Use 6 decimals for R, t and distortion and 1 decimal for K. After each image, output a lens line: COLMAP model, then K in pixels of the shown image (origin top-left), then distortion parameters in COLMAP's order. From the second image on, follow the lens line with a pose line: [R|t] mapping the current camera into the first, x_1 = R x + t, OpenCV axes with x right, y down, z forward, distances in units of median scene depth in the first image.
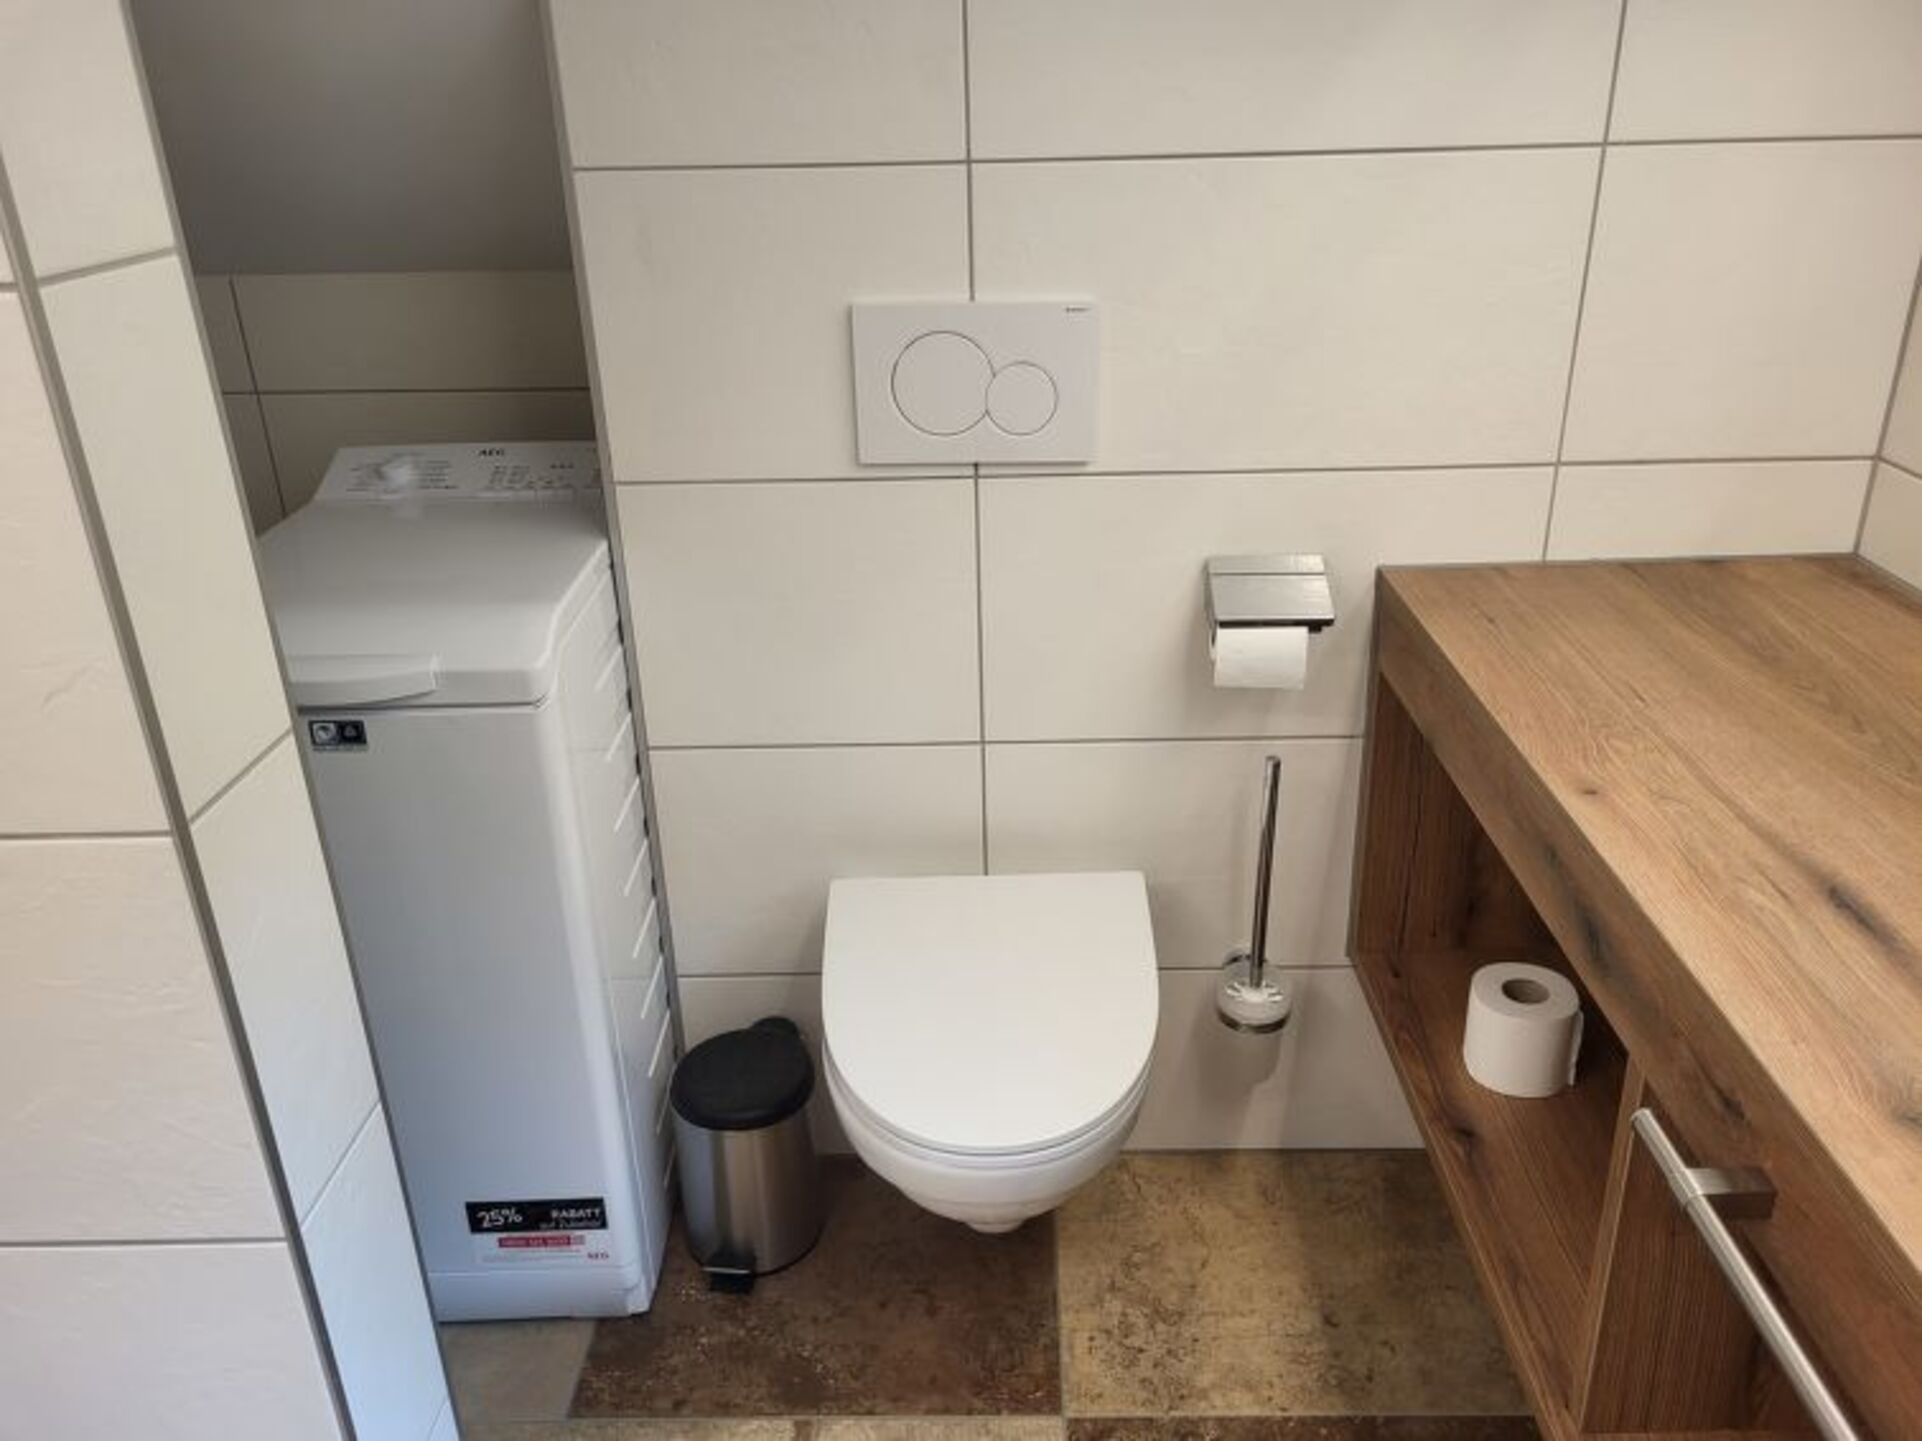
lens RADIAL K [[1465.7, 0, 994.3], [0, 1465.7, 705.9], [0, 0, 1]] dist [0.058186, -0.073685]
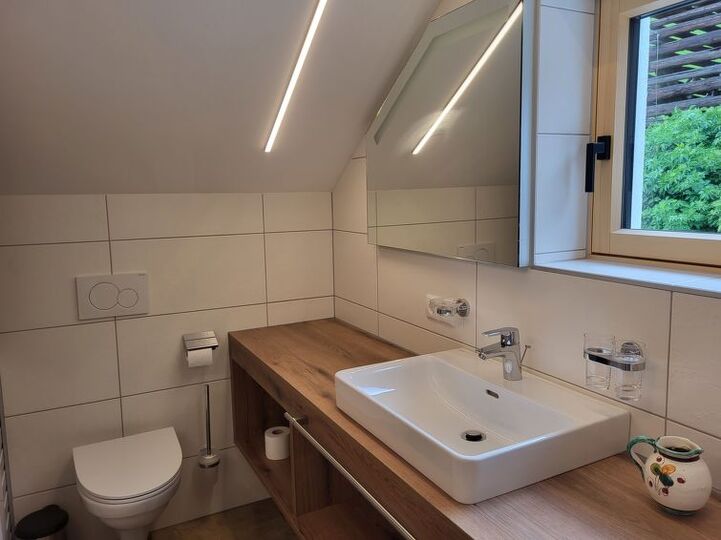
lens RADIAL K [[549.8, 0, 373.0], [0, 549.8, 264.5], [0, 0, 1]] dist [0.058186, -0.073685]
pose [[0.879592, -0.052833, 0.472786, -0.093574], [0.190301, 0.949913, -0.247893, 0.178862], [-0.436008, 0.308017, 0.845590, -0.500172]]
